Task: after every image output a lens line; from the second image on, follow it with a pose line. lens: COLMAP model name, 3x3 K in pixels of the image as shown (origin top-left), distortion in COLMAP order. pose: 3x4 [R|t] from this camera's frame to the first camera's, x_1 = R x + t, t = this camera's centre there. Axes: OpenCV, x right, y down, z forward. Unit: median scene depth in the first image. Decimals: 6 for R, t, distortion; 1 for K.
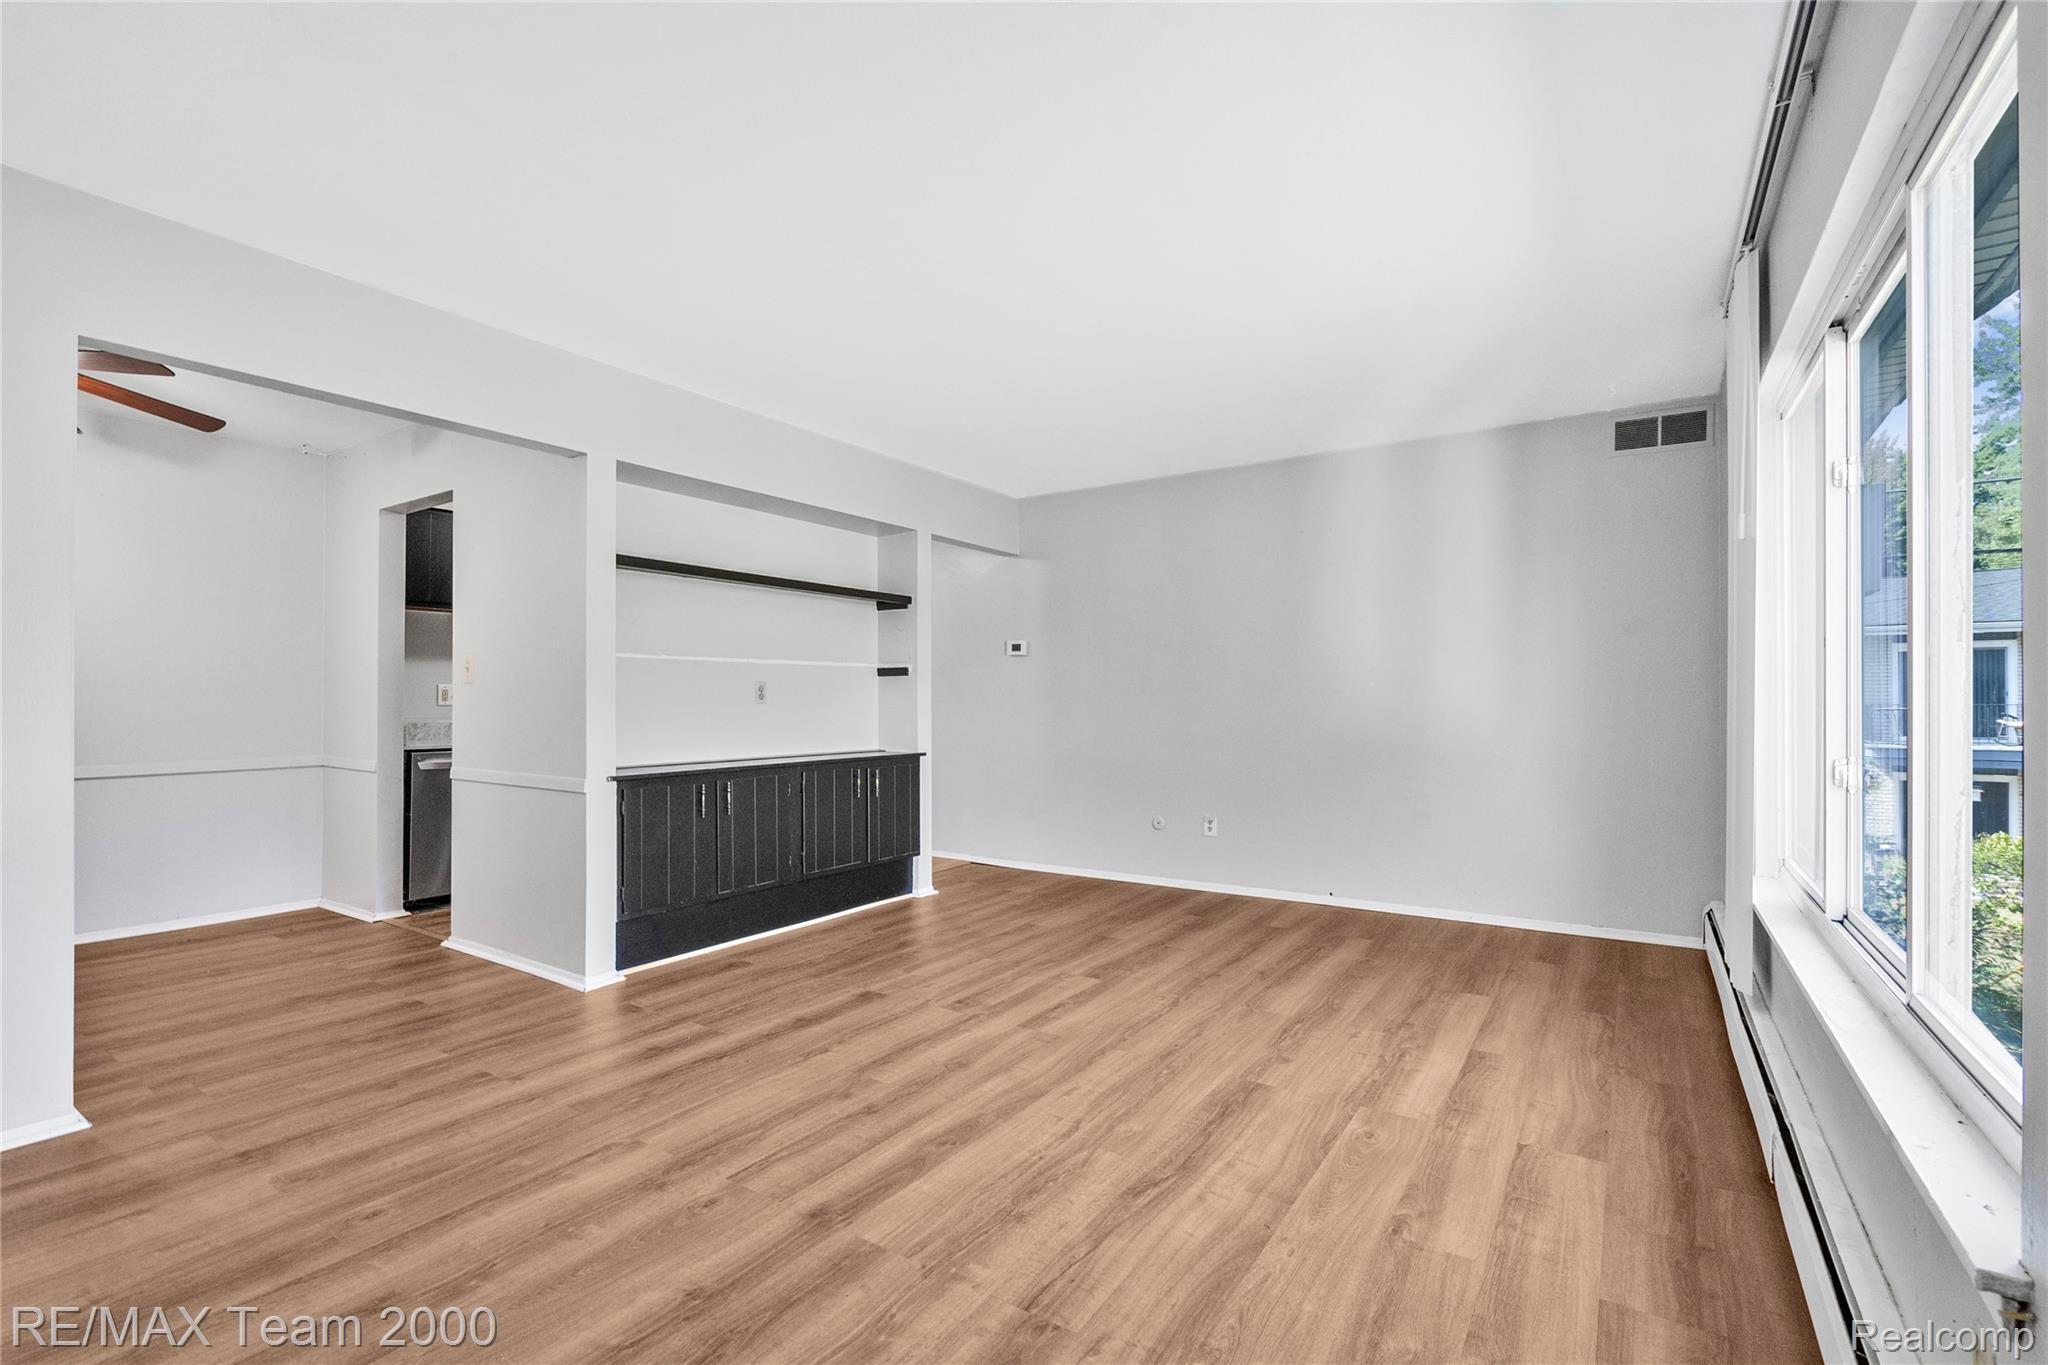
lens RADIAL K [[938.4, 0, 1010.5], [0, 938.4, 692.9], [0, 0, 1]] dist [-0.014512, 0.000029]
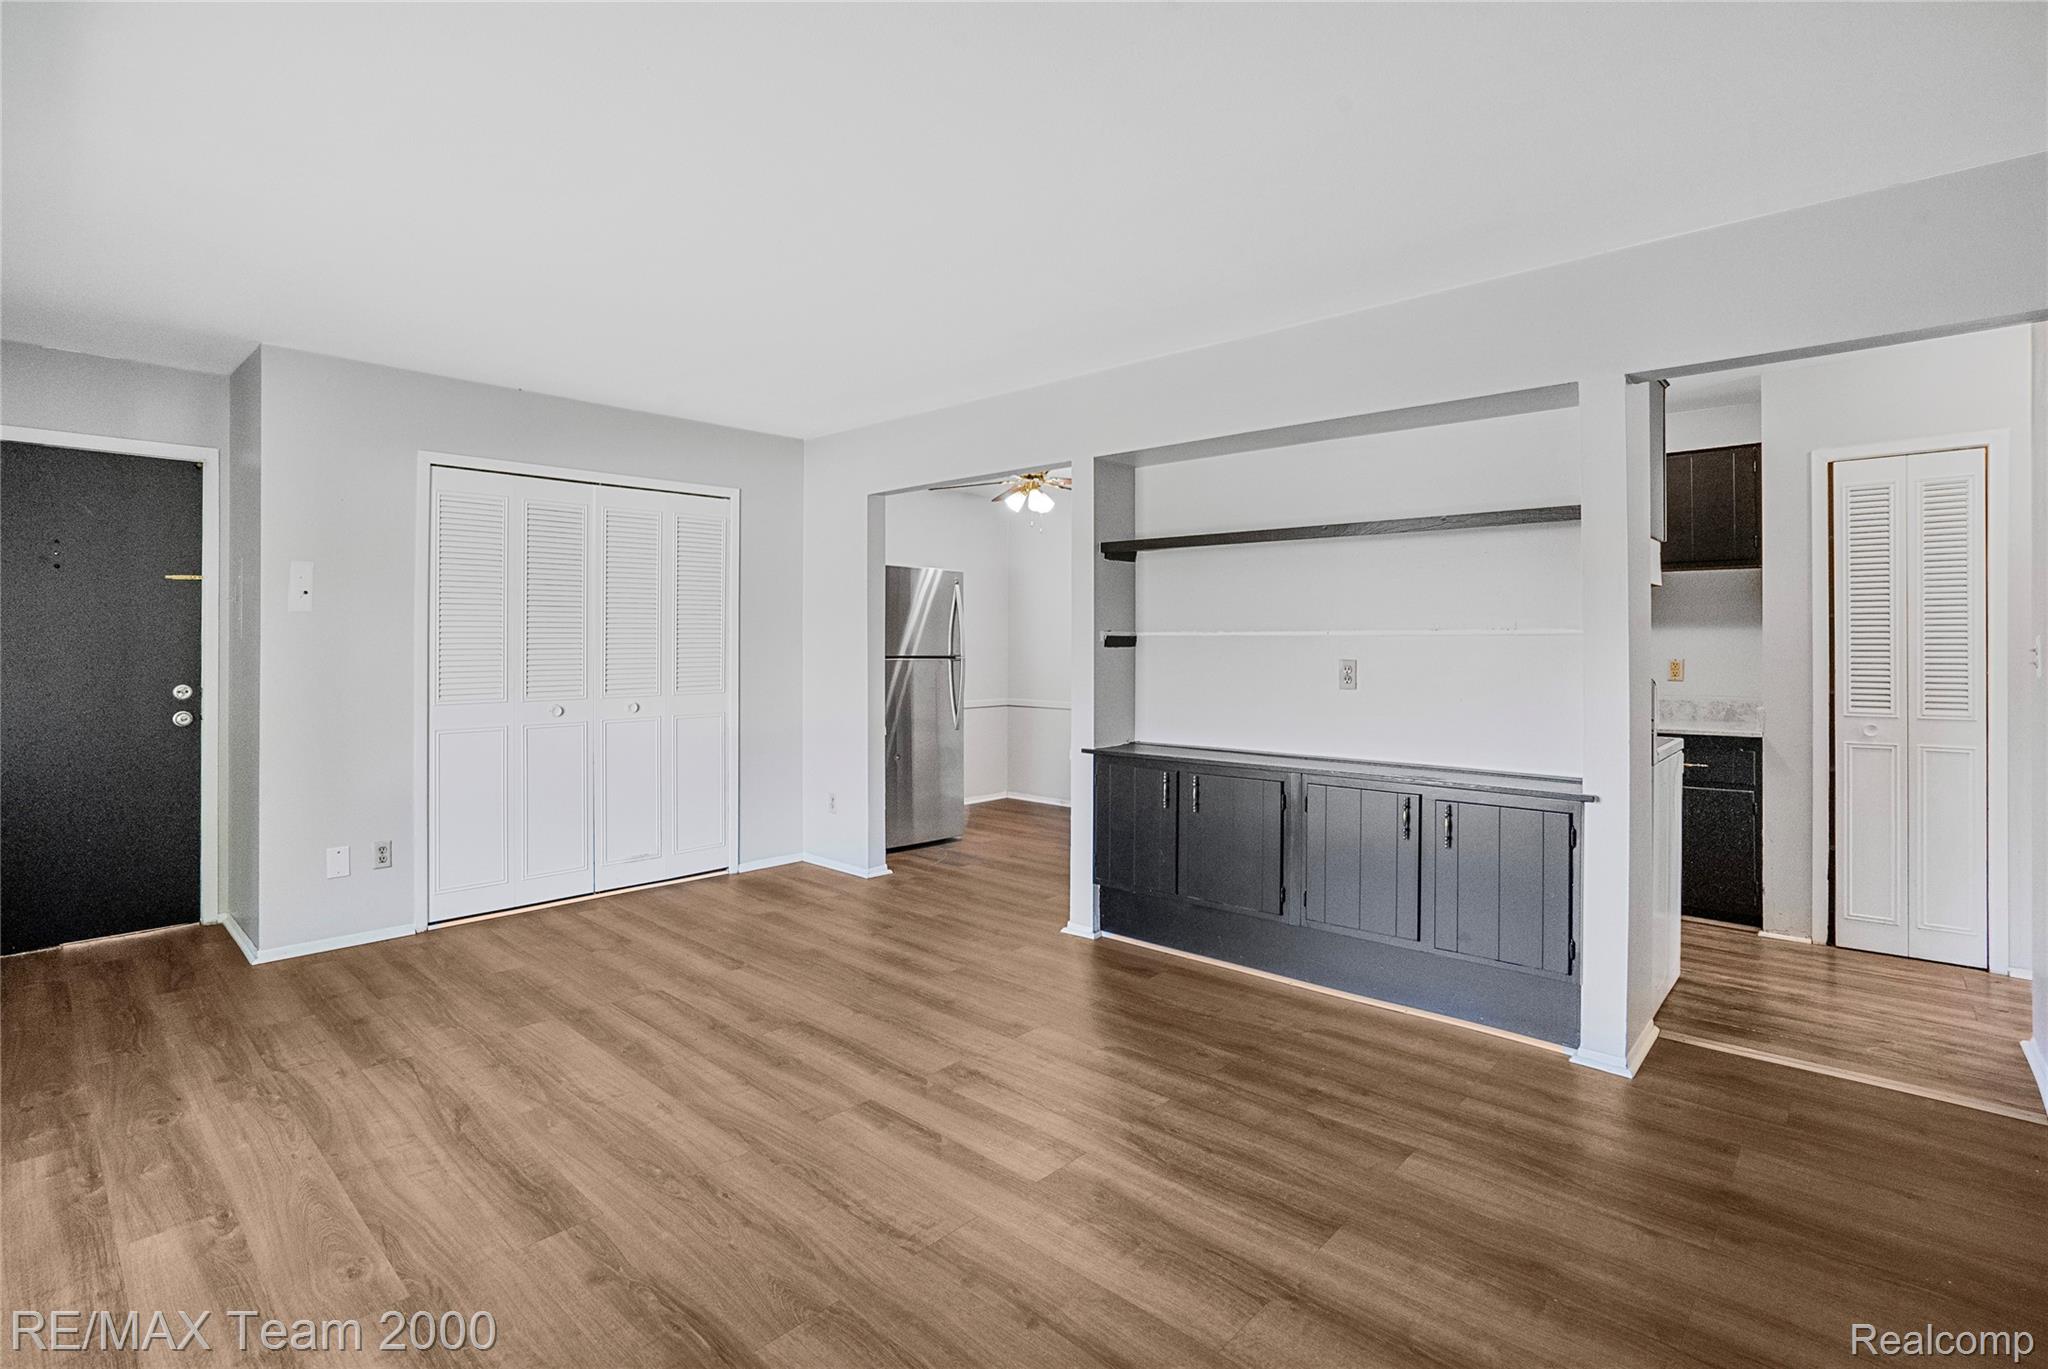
lens RADIAL K [[973.7, 0, 1026.7], [0, 973.7, 636.6], [0, 0, 1]] dist [-0.042170, 0.013315]
pose [[-0.158366, -0.006961, -0.987356, 0.993795], [0.003758, 0.999964, -0.007653, -0.048012], [0.987373, -0.004922, -0.158334, 1.547728]]
